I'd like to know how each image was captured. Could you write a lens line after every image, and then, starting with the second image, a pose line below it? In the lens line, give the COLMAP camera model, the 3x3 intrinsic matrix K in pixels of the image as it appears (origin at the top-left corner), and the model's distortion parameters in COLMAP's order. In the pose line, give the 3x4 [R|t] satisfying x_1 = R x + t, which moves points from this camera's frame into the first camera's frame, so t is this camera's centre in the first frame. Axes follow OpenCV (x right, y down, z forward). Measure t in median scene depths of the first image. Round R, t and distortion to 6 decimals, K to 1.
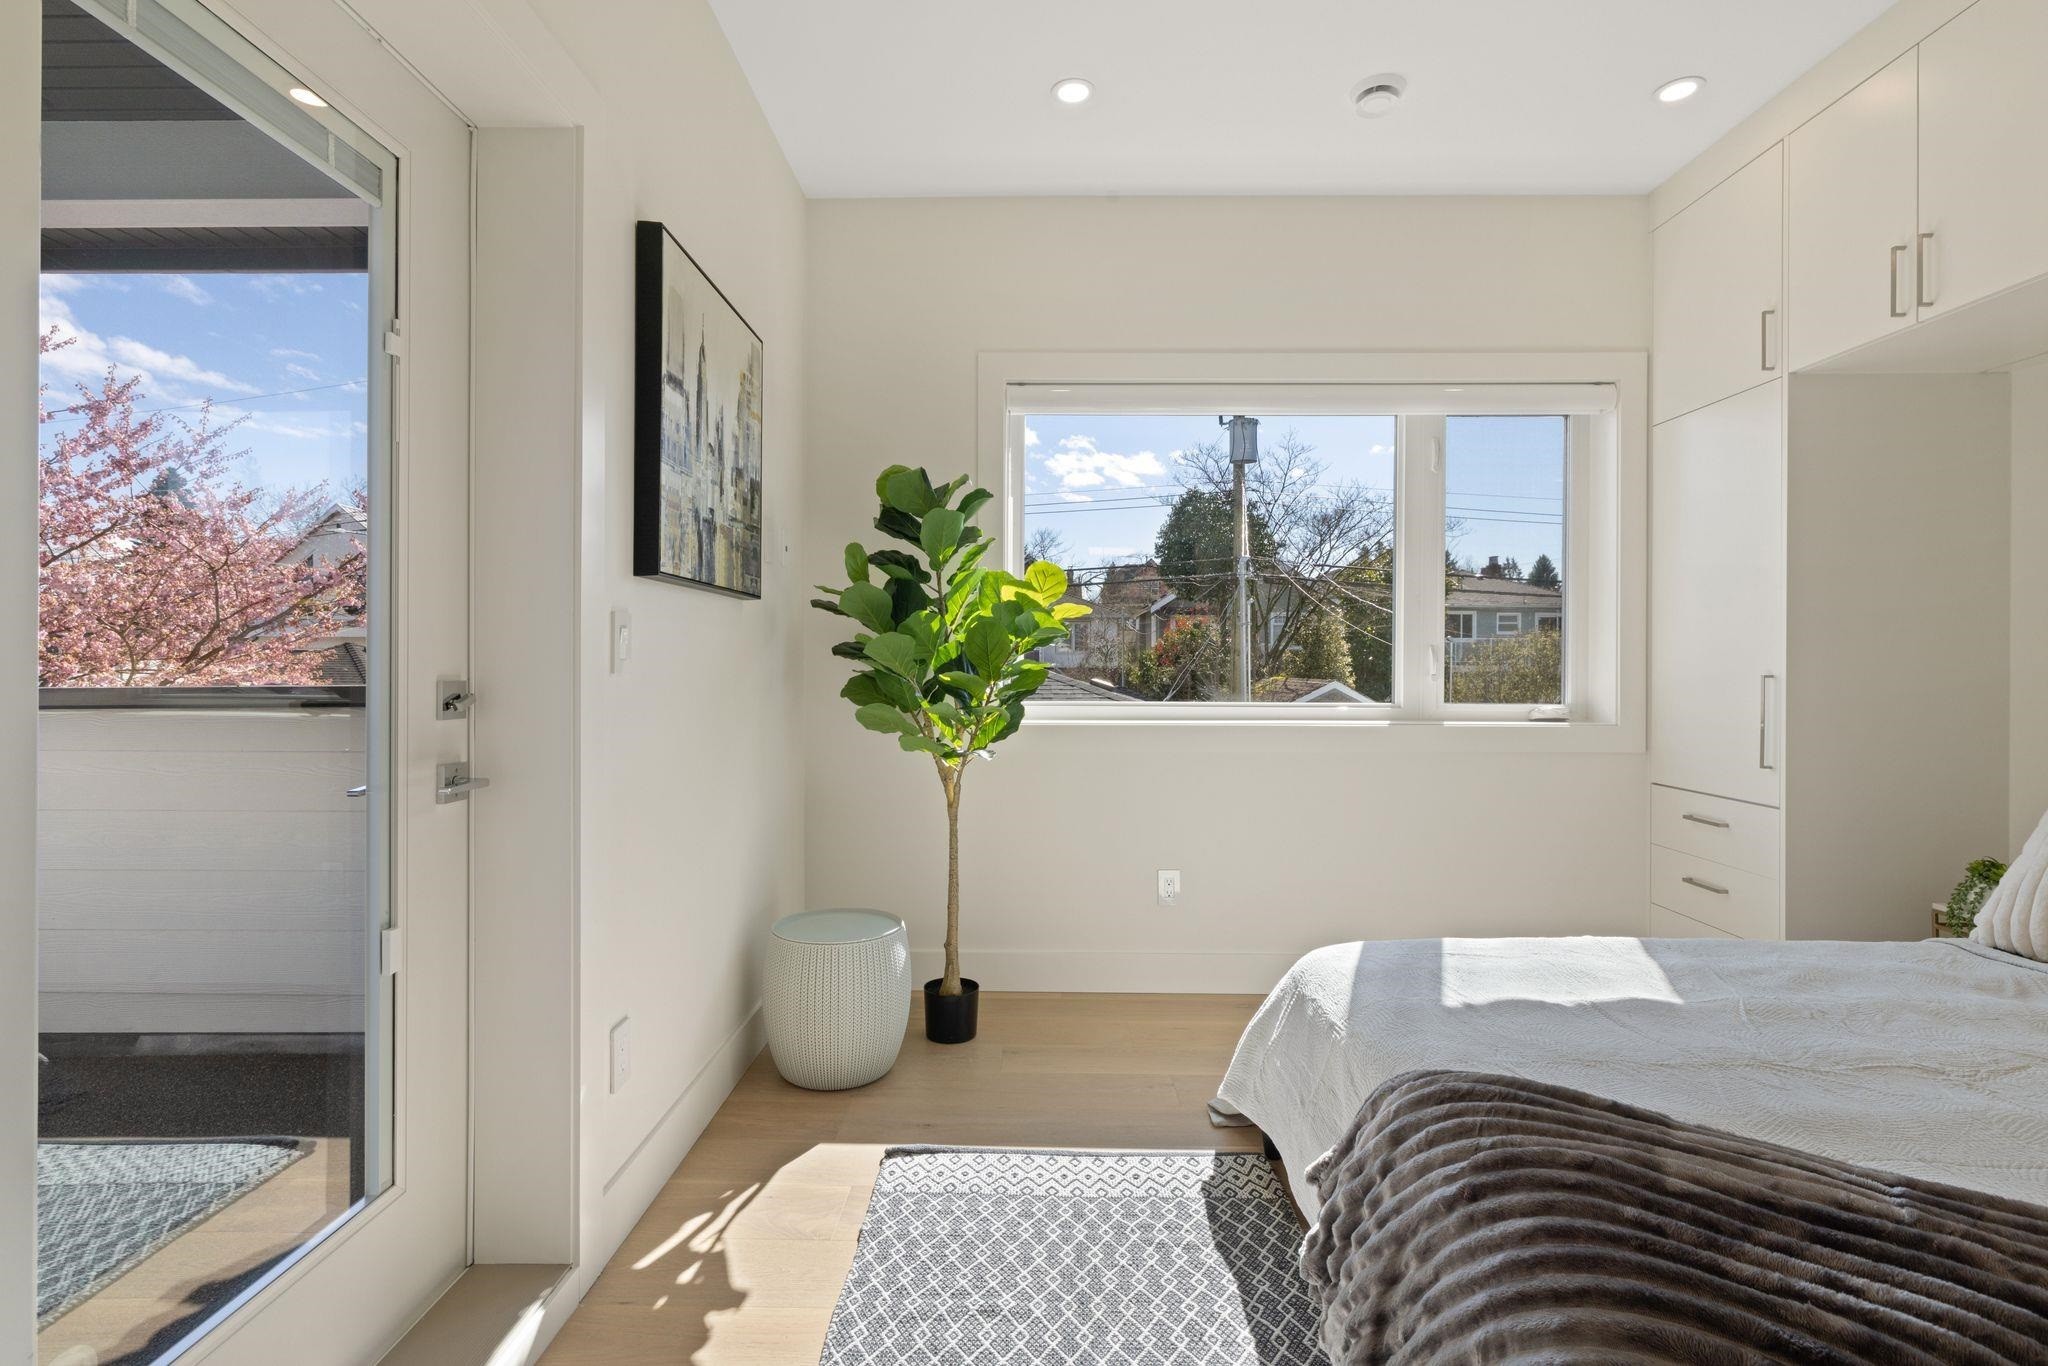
lens RADIAL K [[948.2, 0, 1036.6], [0, 948.2, 668.0], [0, 0, 1]] dist [0.003853, -0.002190]
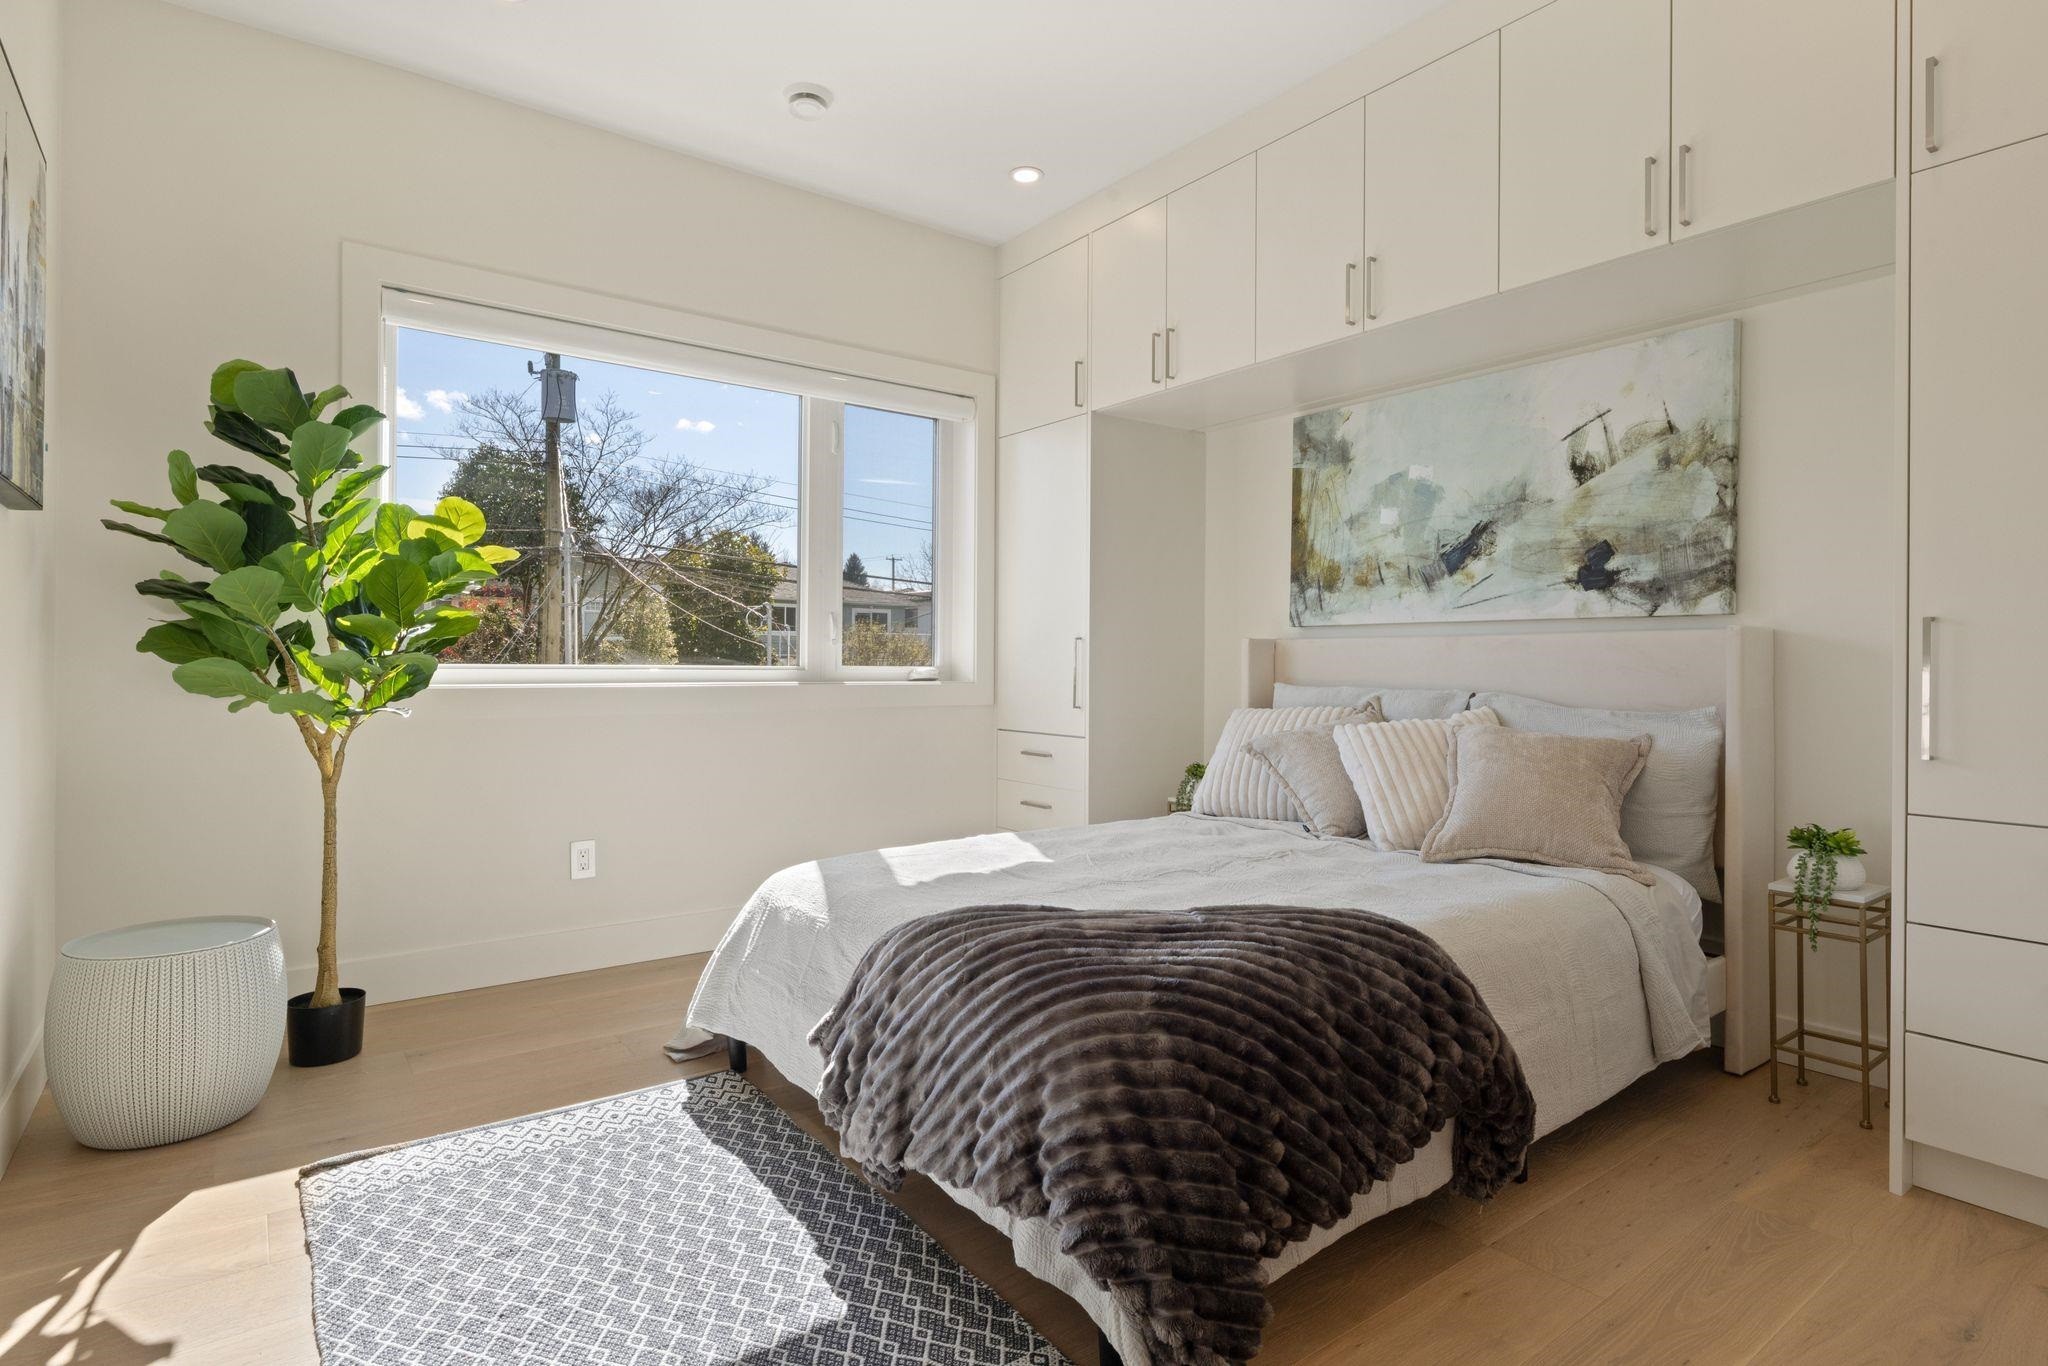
lens RADIAL K [[1050.8, 0, 1020.3], [0, 1050.8, 671.9], [0, 0, 1]] dist [-0.001991, 0.000081]
pose [[0.793194, -0.001688, 0.608967, -0.187932], [-0.000835, 0.999992, 0.003860, 0.050818], [-0.608969, -0.003570, 0.793186, -0.113367]]
